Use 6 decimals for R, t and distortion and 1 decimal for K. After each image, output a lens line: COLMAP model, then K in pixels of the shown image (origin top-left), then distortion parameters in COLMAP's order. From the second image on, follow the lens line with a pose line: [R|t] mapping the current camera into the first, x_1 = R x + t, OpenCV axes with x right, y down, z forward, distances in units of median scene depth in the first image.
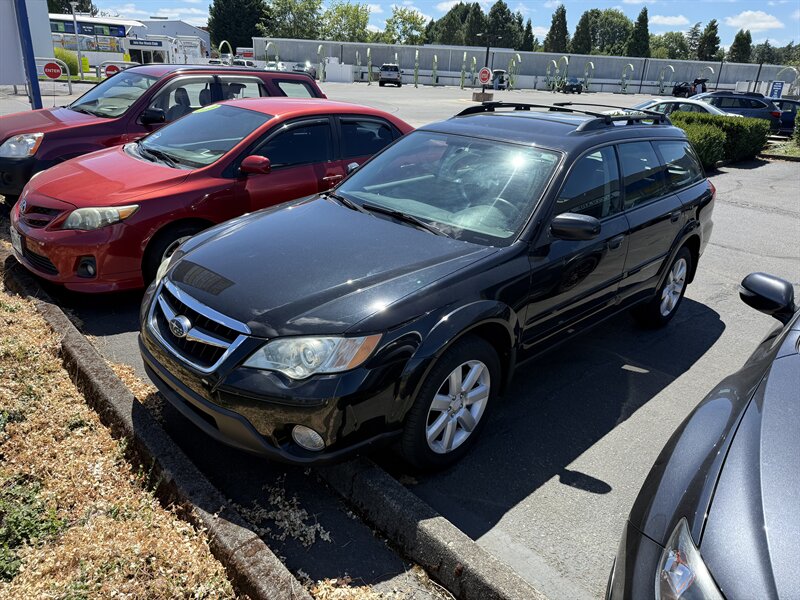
lens RADIAL K [[561.6, 0, 400.0], [0, 561.6, 300.0], [0, 0, 1]] dist [0.005760, -0.013554]
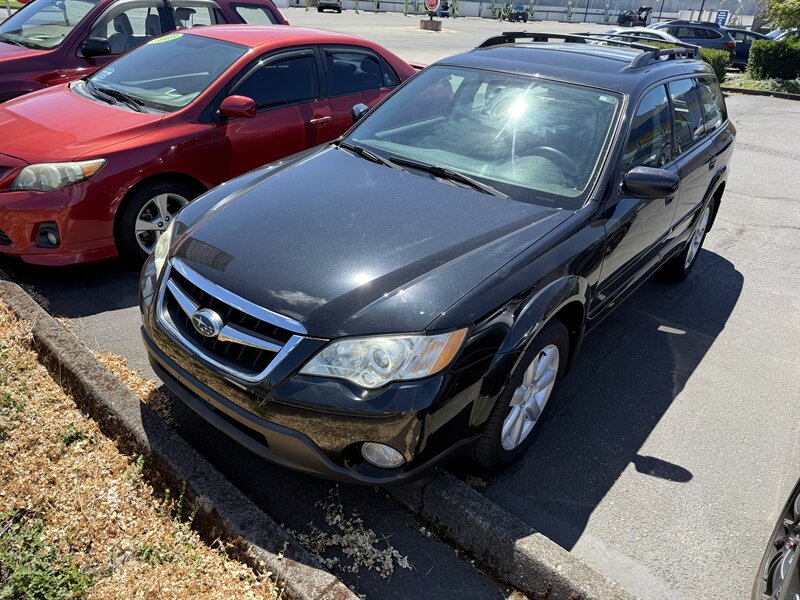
lens RADIAL K [[565.8, 0, 394.3], [0, 565.8, 299.8], [0, 0, 1]] dist [-0.001829, -0.005505]
pose [[0.995698, -0.035941, 0.085398, -0.142007], [0.026676, 0.993874, 0.107251, -0.048295], [-0.088729, -0.104512, 0.990558, 0.131200]]
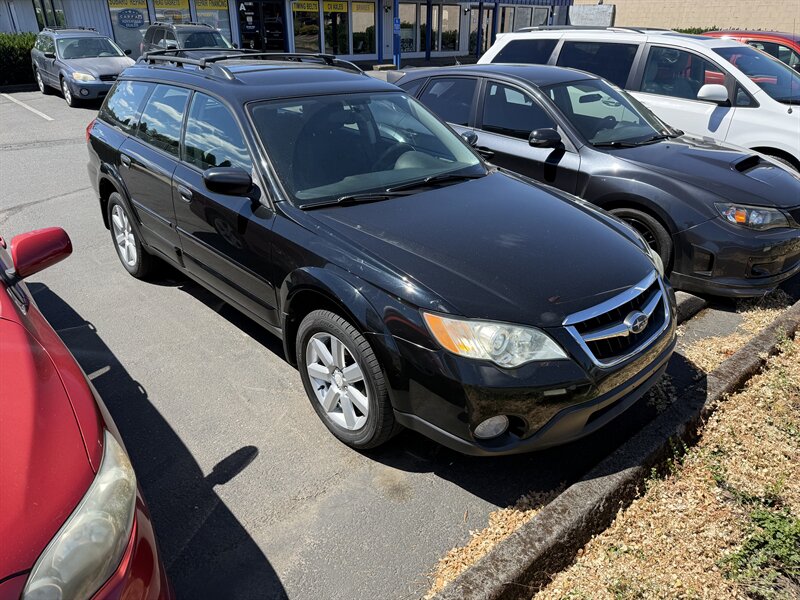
lens RADIAL K [[561.6, 0, 400.0], [0, 561.6, 300.0], [0, 0, 1]] dist [0.005760, -0.013554]
pose [[0.048311, -0.487529, 0.871769, -0.906080], [0.370463, 0.819282, 0.437646, -0.407240], [-0.927590, 0.301815, 0.220191, 0.851973]]
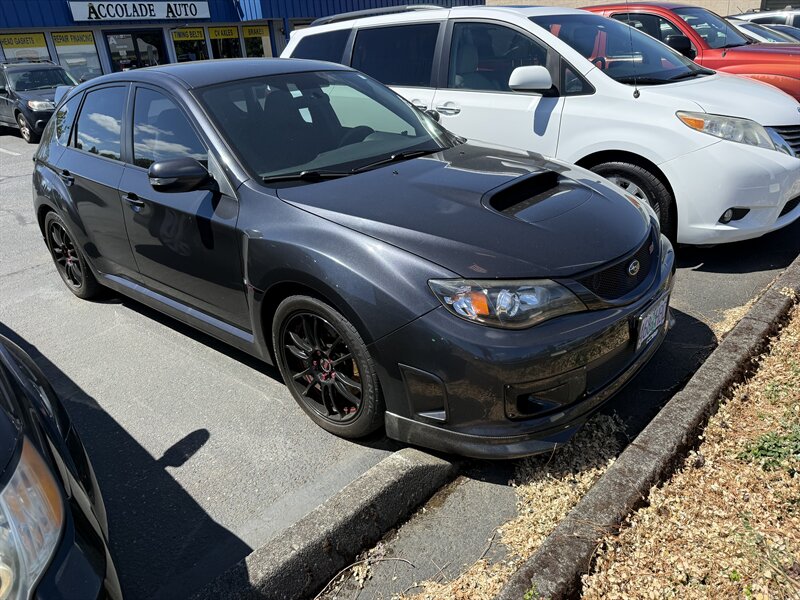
lens RADIAL K [[561.6, 0, 400.0], [0, 561.6, 300.0], [0, 0, 1]] dist [0.005760, -0.013554]
pose [[-0.041371, -0.454387, 0.889843, -0.289794], [0.432011, 0.794916, 0.425999, -0.067775], [-0.900919, 0.402046, 0.163414, 0.387968]]
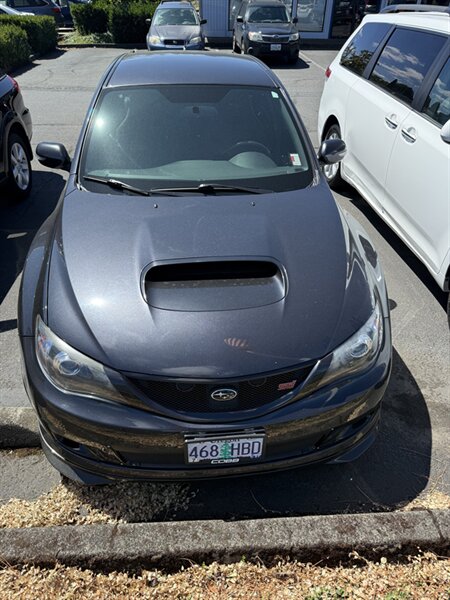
lens RADIAL K [[421.6, 0, 222.2], [0, 421.6, 298.4], [0, 0, 1]] dist [0.002122, -0.009326]
pose [[0.645391, -0.479312, 0.594752, 0.068193], [0.301139, 0.875218, 0.378561, 0.023518], [-0.701987, -0.065217, 0.709198, -0.097160]]
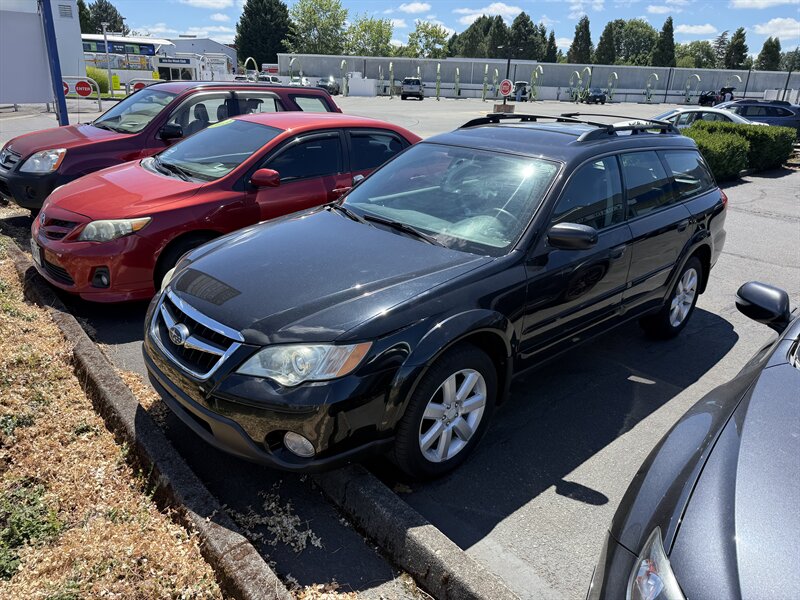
lens RADIAL K [[561.6, 0, 400.0], [0, 561.6, 300.0], [0, 0, 1]] dist [0.005760, -0.013554]
pose [[0.999165, 0.000733, -0.040859, 0.040353], [-0.001569, 0.999790, -0.020454, 0.003401], [0.040836, 0.020501, 0.998956, -0.008864]]
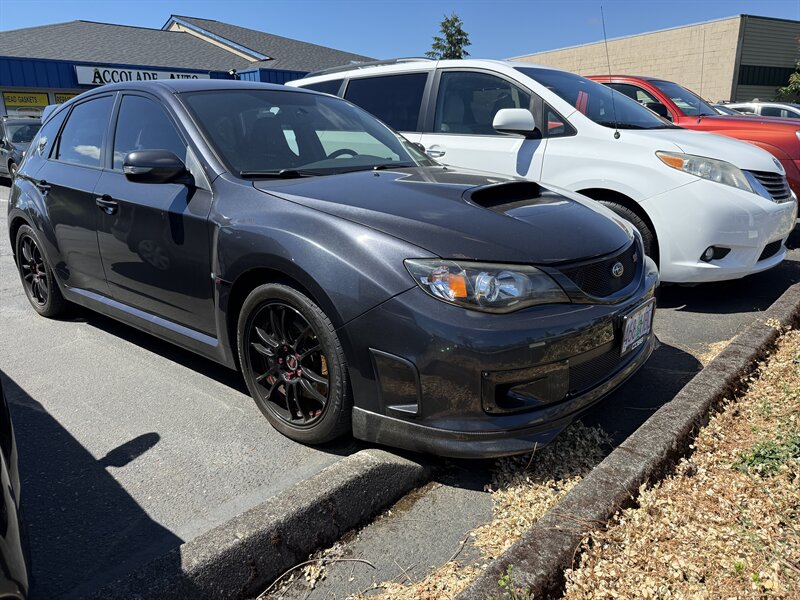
lens RADIAL K [[562.2, 0, 397.7], [0, 562.2, 301.4], [0, 0, 1]] dist [0.002122, -0.009326]
pose [[-0.048842, -0.332999, 0.941661, -0.297606], [0.387960, 0.862435, 0.325105, 0.028355], [-0.920381, 0.381206, 0.087067, 0.421193]]
